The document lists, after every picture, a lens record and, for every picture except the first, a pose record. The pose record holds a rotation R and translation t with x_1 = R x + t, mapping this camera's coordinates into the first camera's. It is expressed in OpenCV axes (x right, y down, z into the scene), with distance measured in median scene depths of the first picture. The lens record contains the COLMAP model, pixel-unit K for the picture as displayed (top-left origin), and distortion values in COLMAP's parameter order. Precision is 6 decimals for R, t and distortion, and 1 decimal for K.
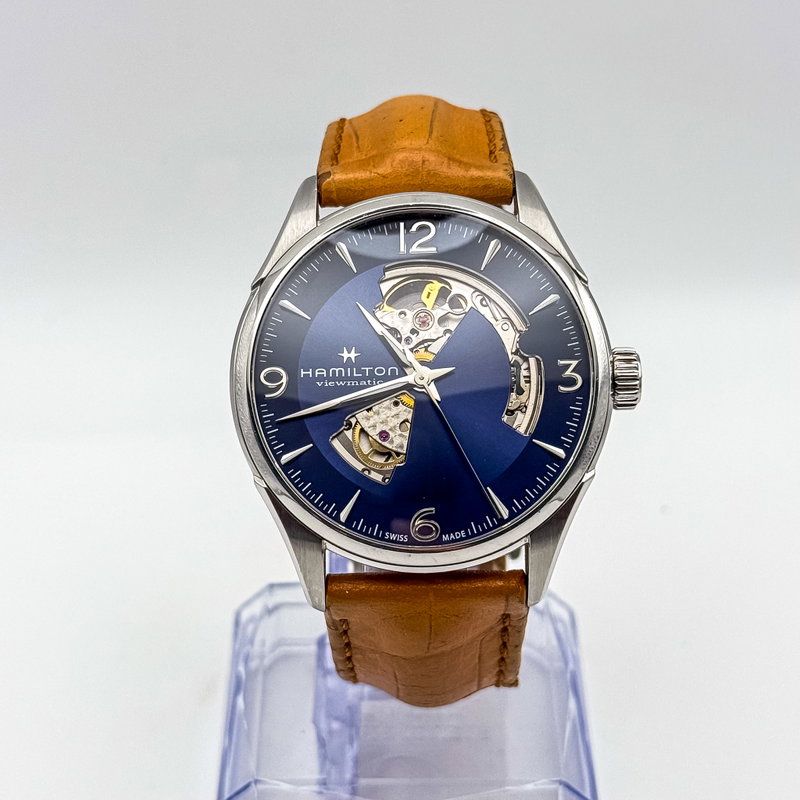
lens RADIAL K [[2014.7, 0, 400.0], [0, 2014.7, 400.0], [0, 0, 1]] dist [0.338249, -0.129046]
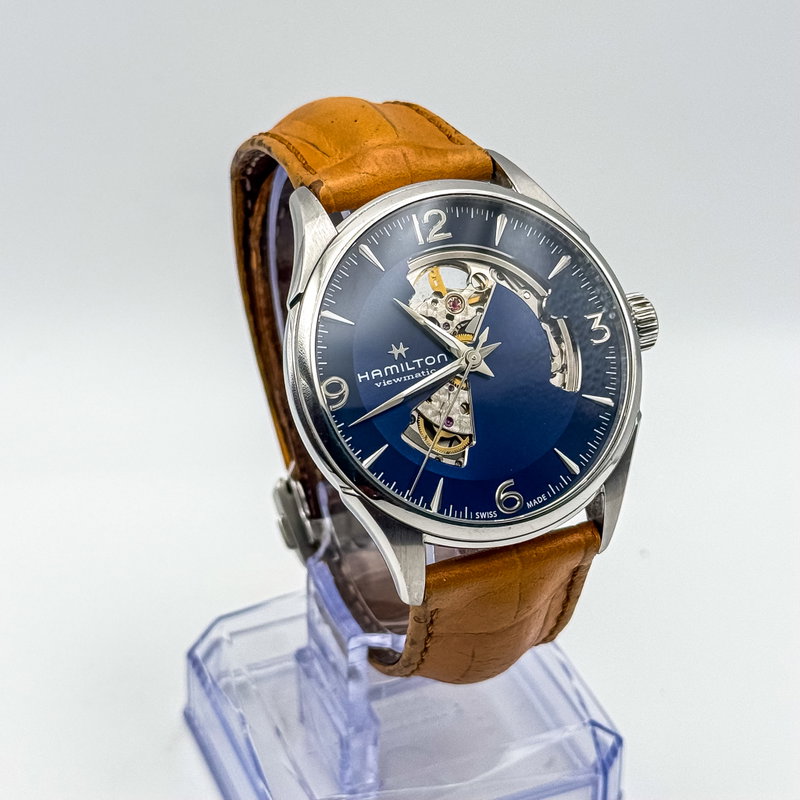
lens RADIAL K [[2014.7, 0, 400.0], [0, 2014.7, 400.0], [0, 0, 1]] dist [0.338249, -0.129046]
pose [[0.924451, -0.205506, 0.321183, -0.355511], [0.208248, 0.977725, 0.026195, -0.024706], [-0.319412, 0.042670, 0.946655, 0.041168]]
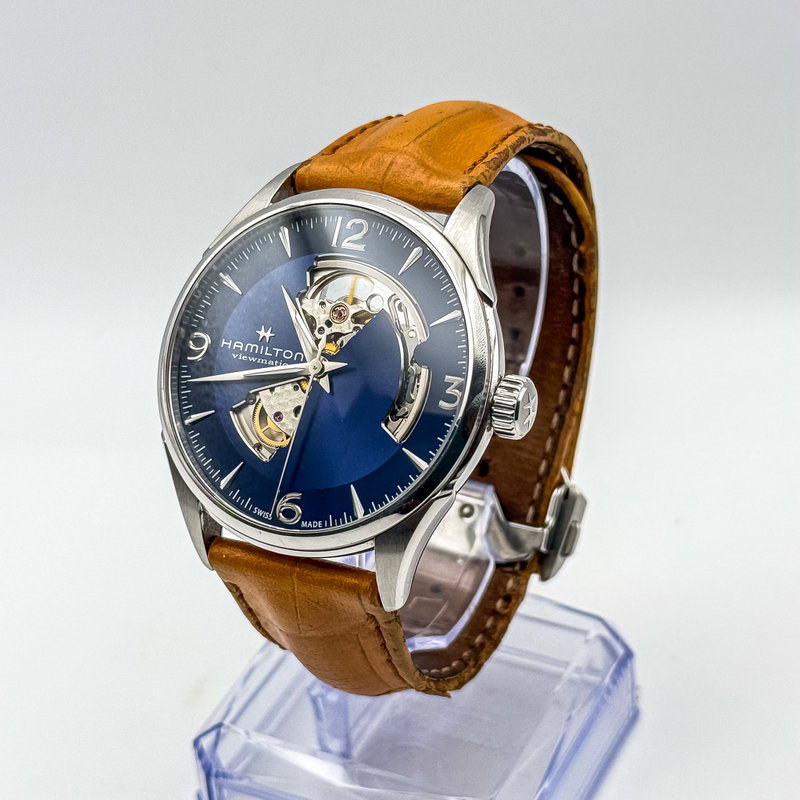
lens RADIAL K [[2014.7, 0, 400.0], [0, 2014.7, 400.0], [0, 0, 1]] dist [0.338249, -0.129046]
pose [[0.892509, 0.188183, -0.409897, 0.470802], [-0.185190, 0.981559, 0.047400, -0.051186], [0.411258, 0.033604, 0.910899, 0.080359]]
